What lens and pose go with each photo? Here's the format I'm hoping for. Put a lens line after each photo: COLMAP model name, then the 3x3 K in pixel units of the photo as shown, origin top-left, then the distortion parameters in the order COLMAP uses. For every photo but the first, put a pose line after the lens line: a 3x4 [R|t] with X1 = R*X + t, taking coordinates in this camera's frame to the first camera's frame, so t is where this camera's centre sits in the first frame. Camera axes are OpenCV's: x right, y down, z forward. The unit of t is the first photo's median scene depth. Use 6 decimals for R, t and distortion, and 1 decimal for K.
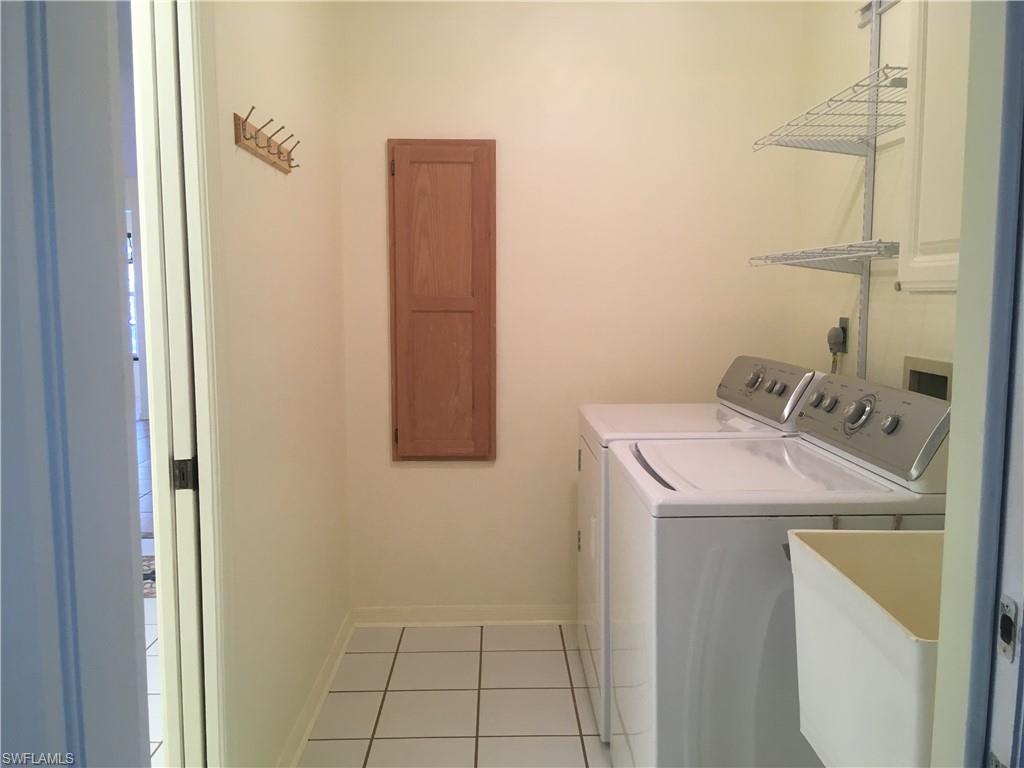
lens RADIAL K [[864.7, 0, 512.1], [0, 864.7, 387.6], [0, 0, 1]] dist [0.116932, -0.175726]
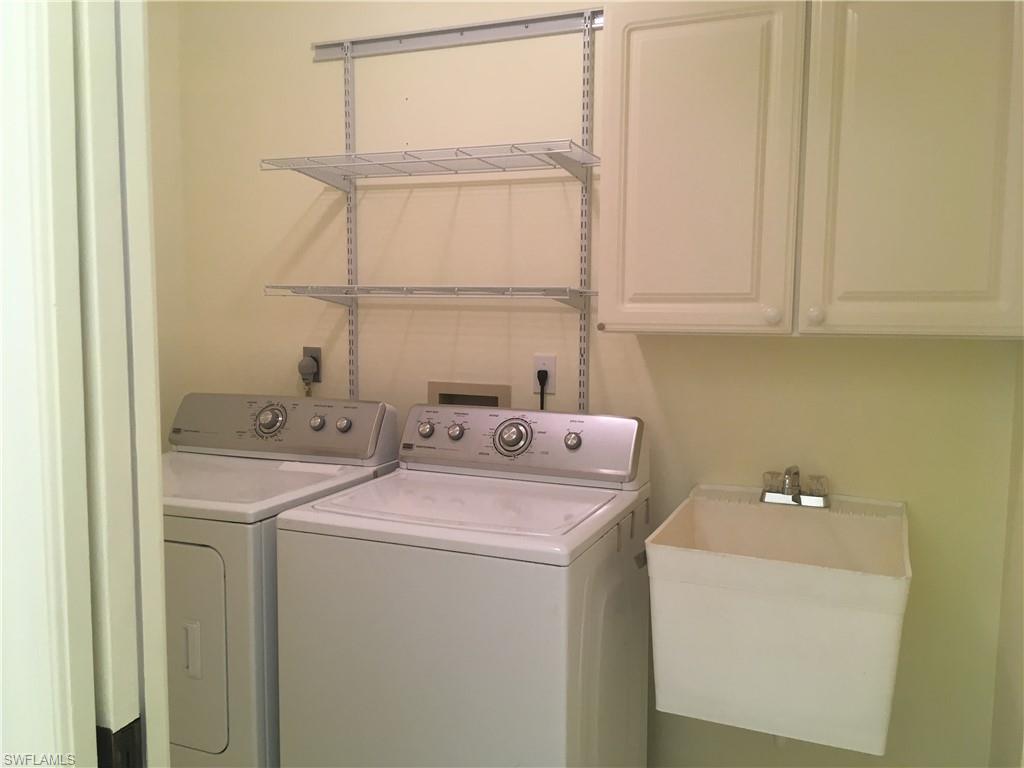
lens RADIAL K [[864.7, 0, 512.1], [0, 864.7, 387.6], [0, 0, 1]] dist [0.116932, -0.175726]
pose [[0.406581, -0.083160, 0.909822, -0.458490], [0.089600, 0.994678, 0.050876, -0.066598], [-0.909211, 0.060835, 0.411868, 0.398311]]
